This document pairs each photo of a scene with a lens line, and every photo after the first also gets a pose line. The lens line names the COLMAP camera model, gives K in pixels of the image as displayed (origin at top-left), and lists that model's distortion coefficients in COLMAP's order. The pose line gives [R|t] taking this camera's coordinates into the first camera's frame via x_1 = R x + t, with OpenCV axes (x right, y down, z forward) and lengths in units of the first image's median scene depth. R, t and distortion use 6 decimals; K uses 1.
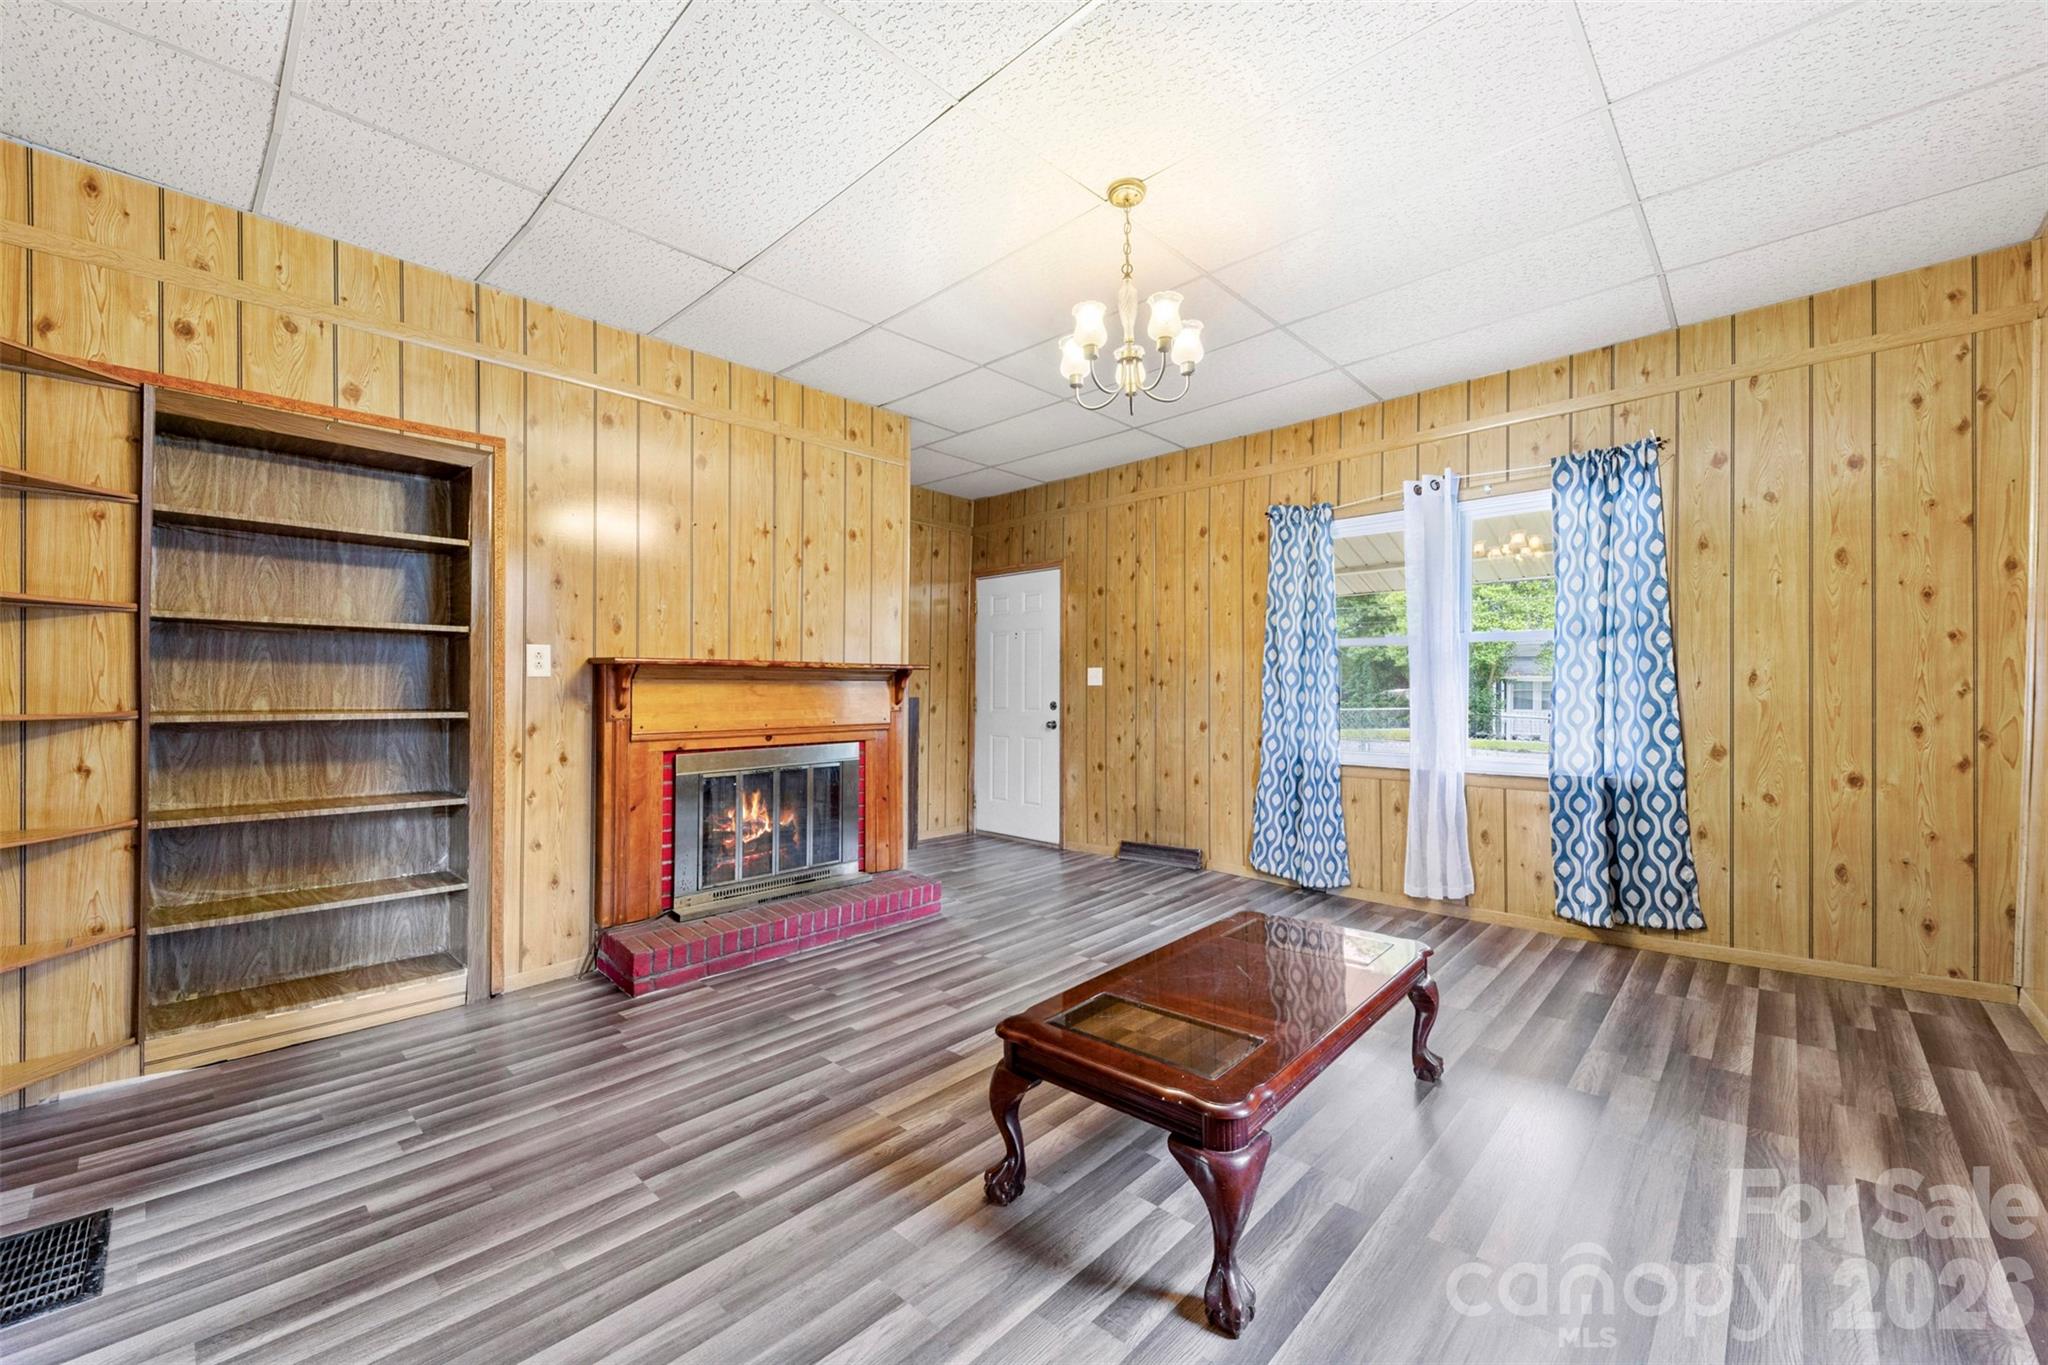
lens RADIAL K [[809.0, 0, 1013.1], [0, 809.0, 691.6], [0, 0, 1]] dist [0.021212, -0.007350]
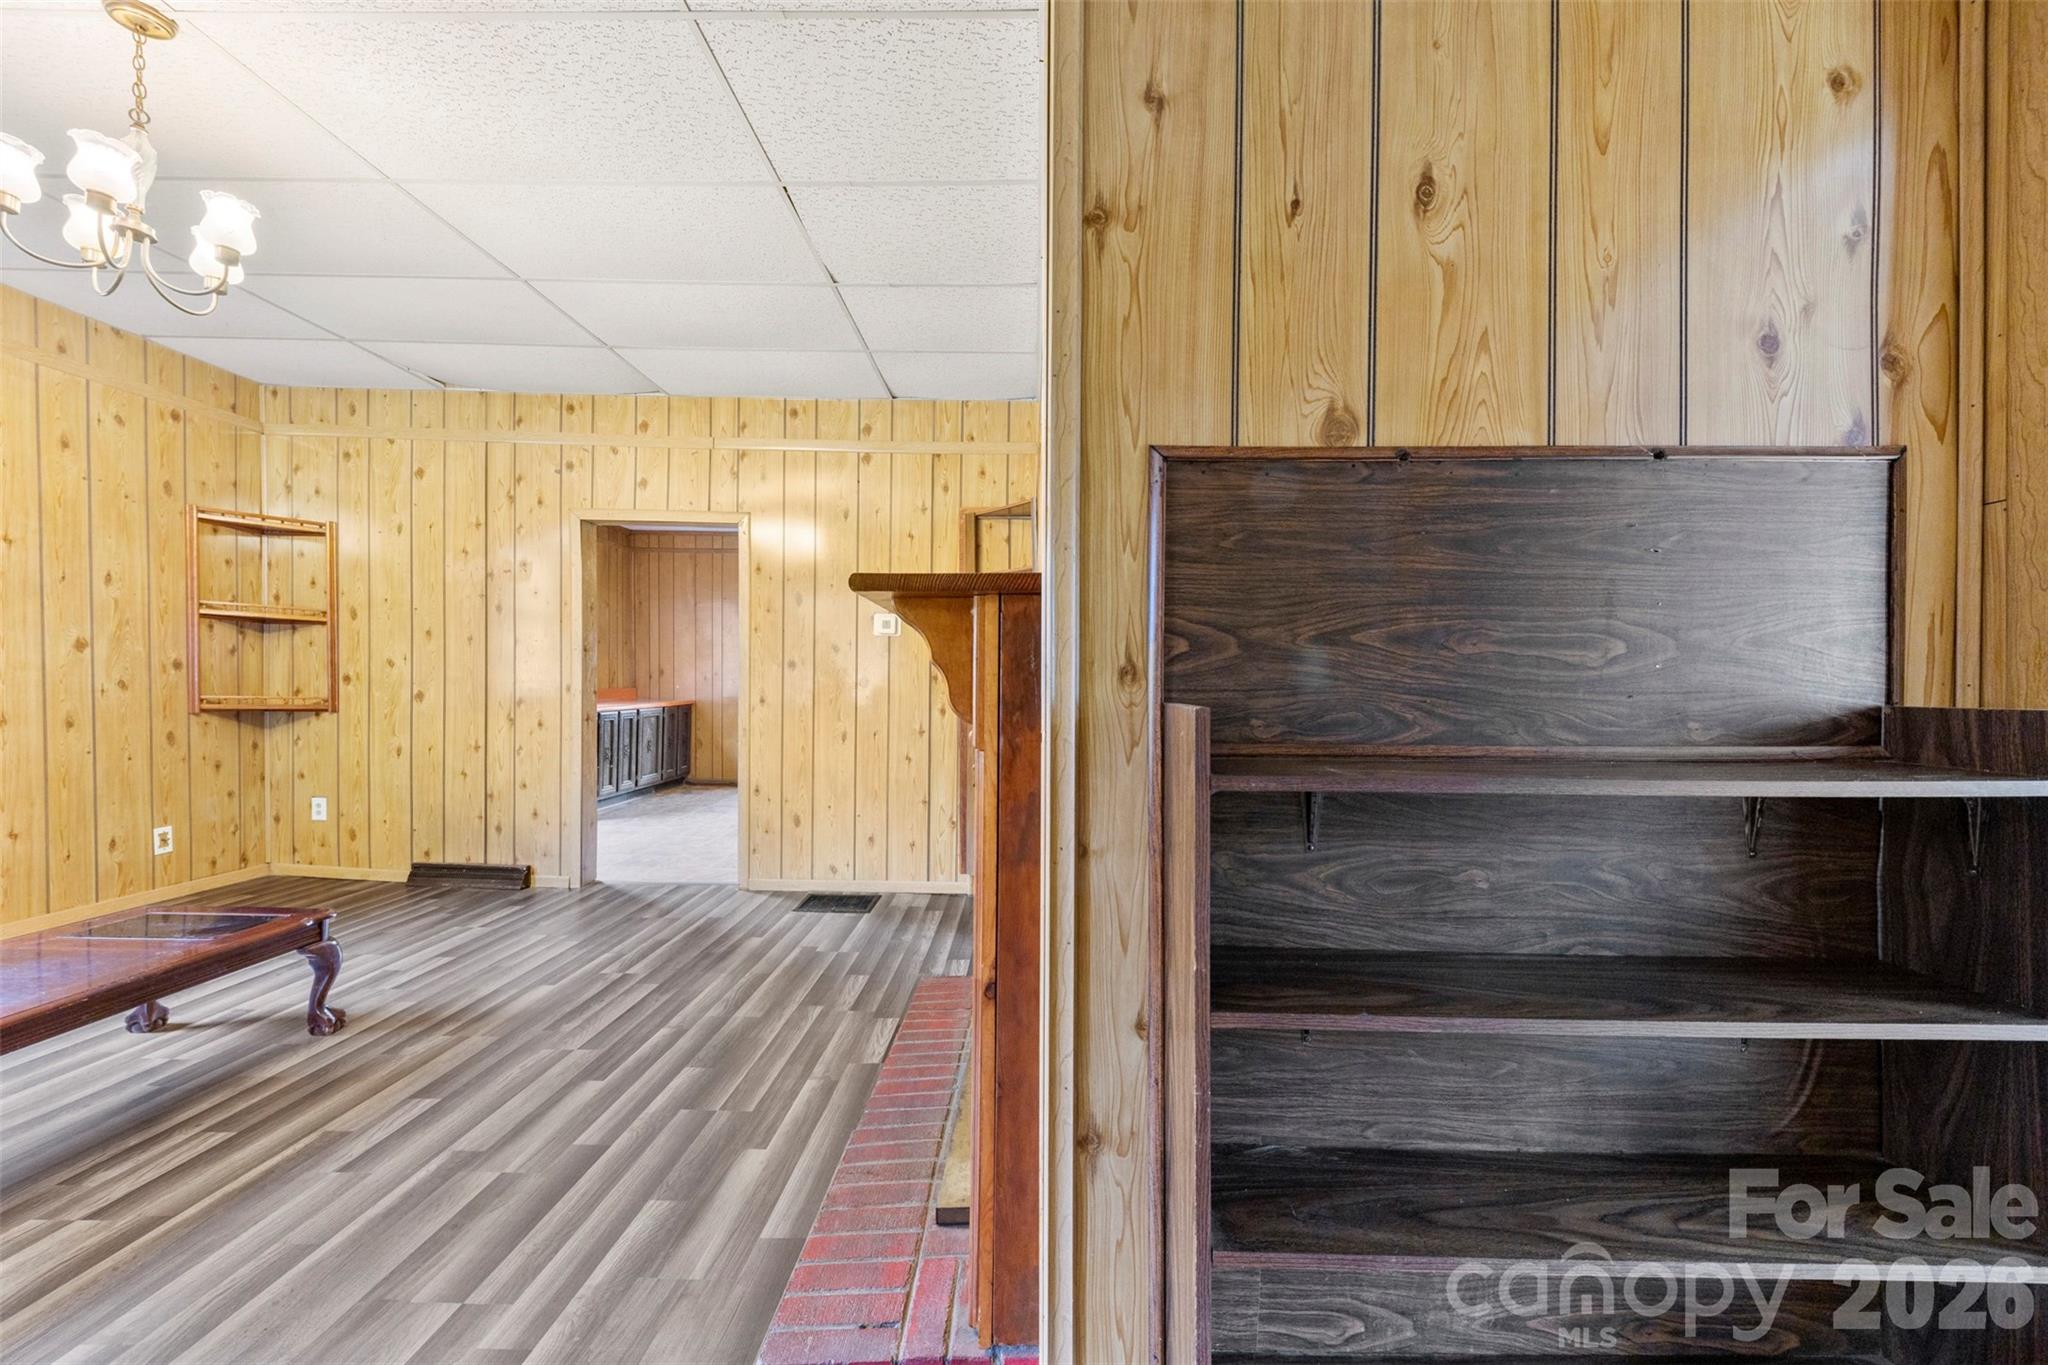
lens RADIAL K [[809.0, 0, 1048.9], [0, 809.0, 689.2], [0, 0, 1]] dist [0.021212, -0.007350]
pose [[-0.719862, -0.004754, -0.694101, 0.039429], [-0.011999, 0.999912, 0.005596, 0.002692], [0.694013, 0.012357, -0.719856, 1.460797]]
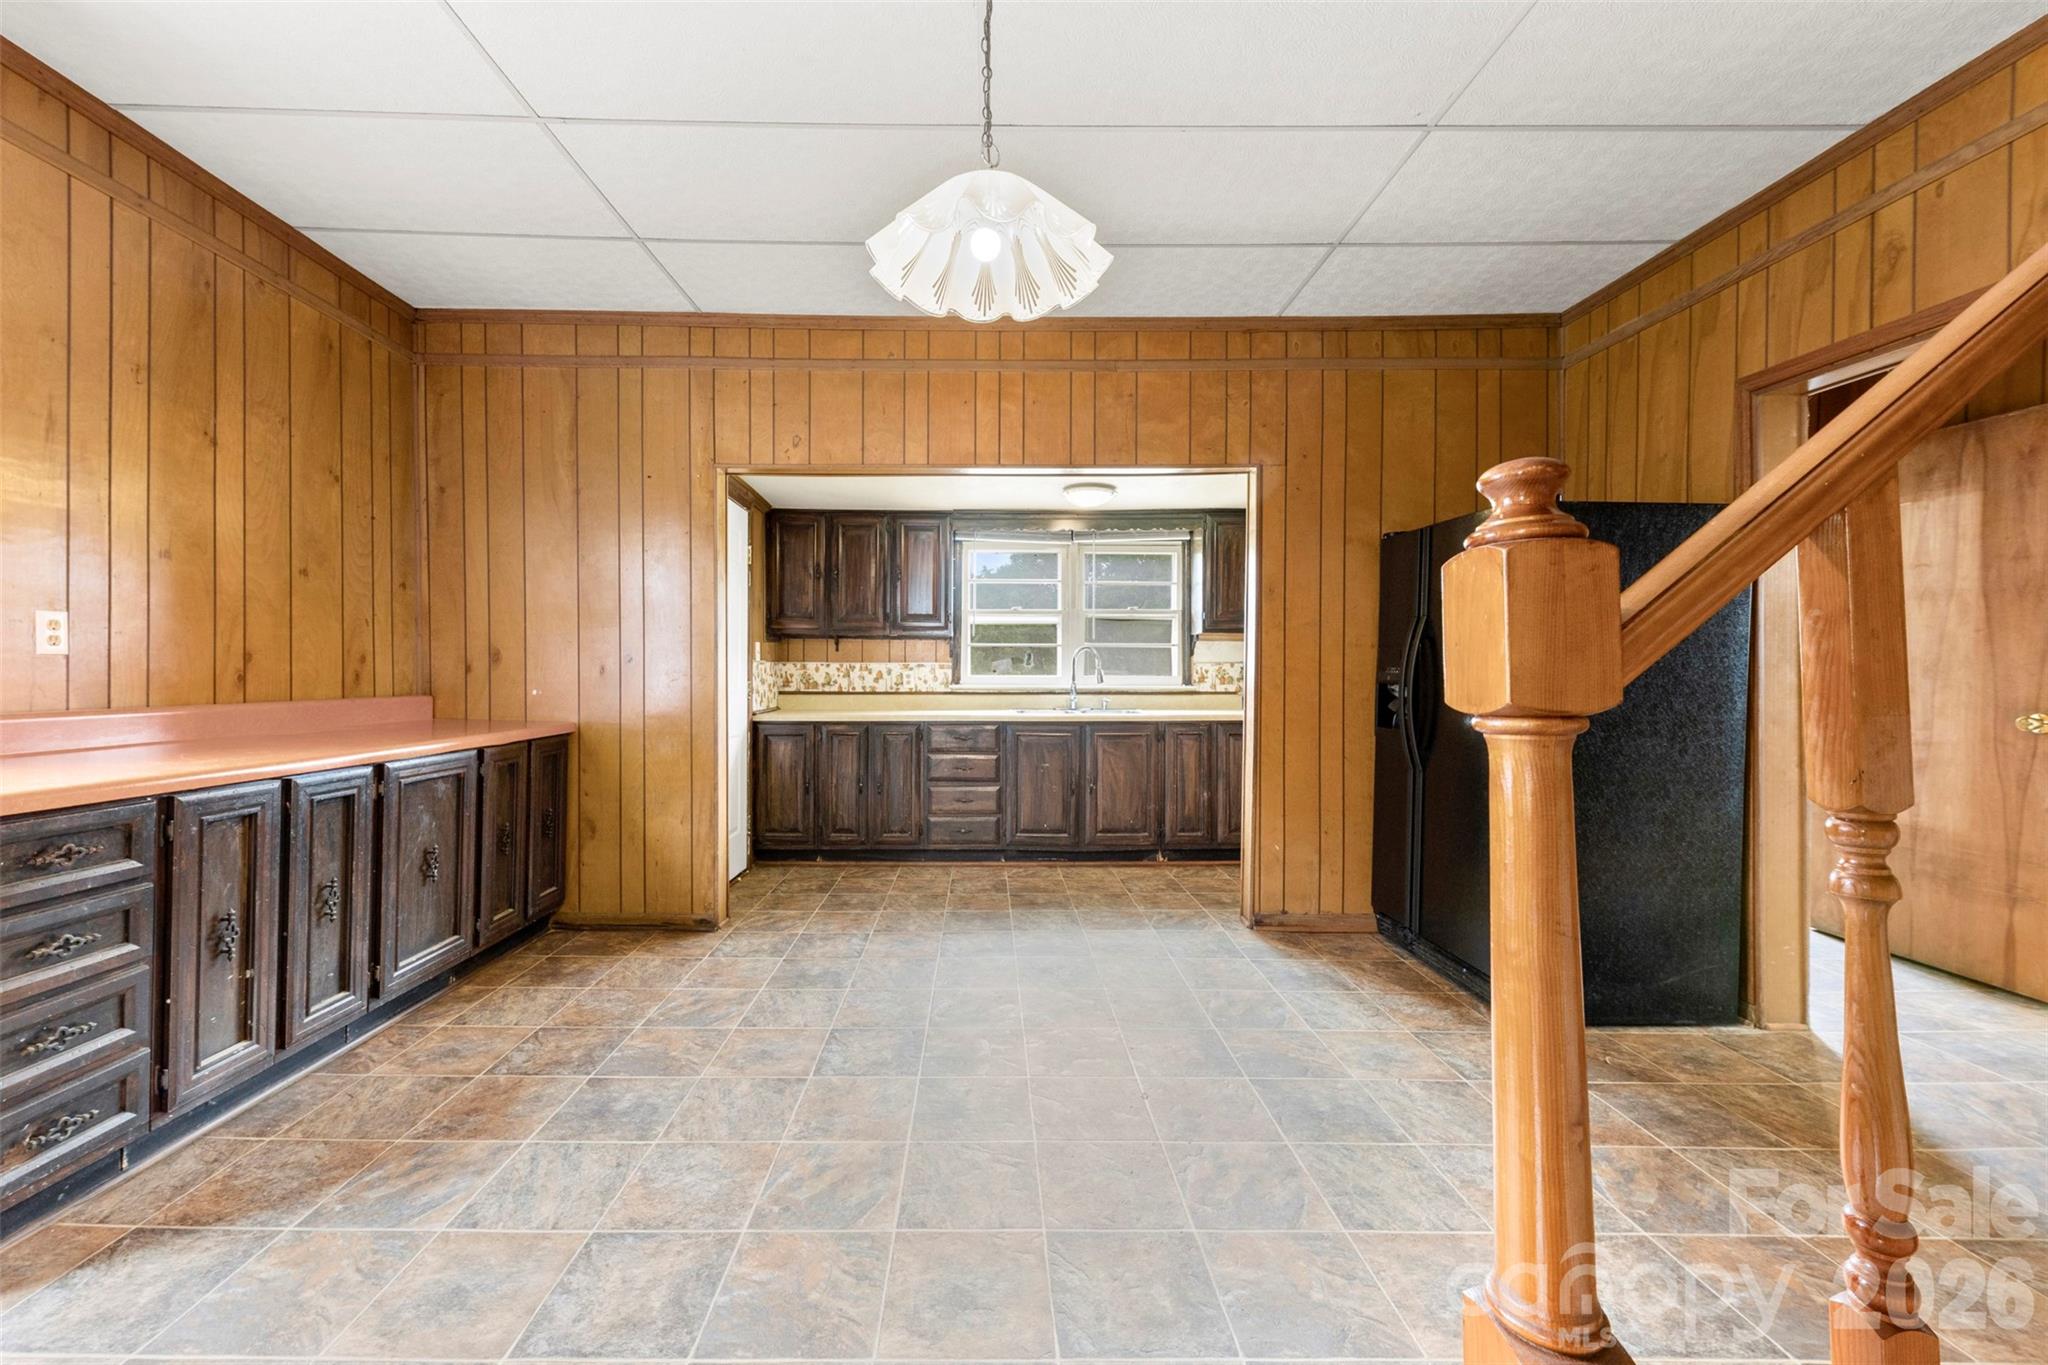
lens RADIAL K [[809.0, 0, 991.2], [0, 809.0, 674.2], [0, 0, 1]] dist [0.021212, -0.007350]
pose [[-0.709492, -0.007452, -0.704674, -0.484470], [-0.002702, 0.999966, -0.007854, 0.006834], [0.704708, -0.003669, -0.709488, 0.185488]]
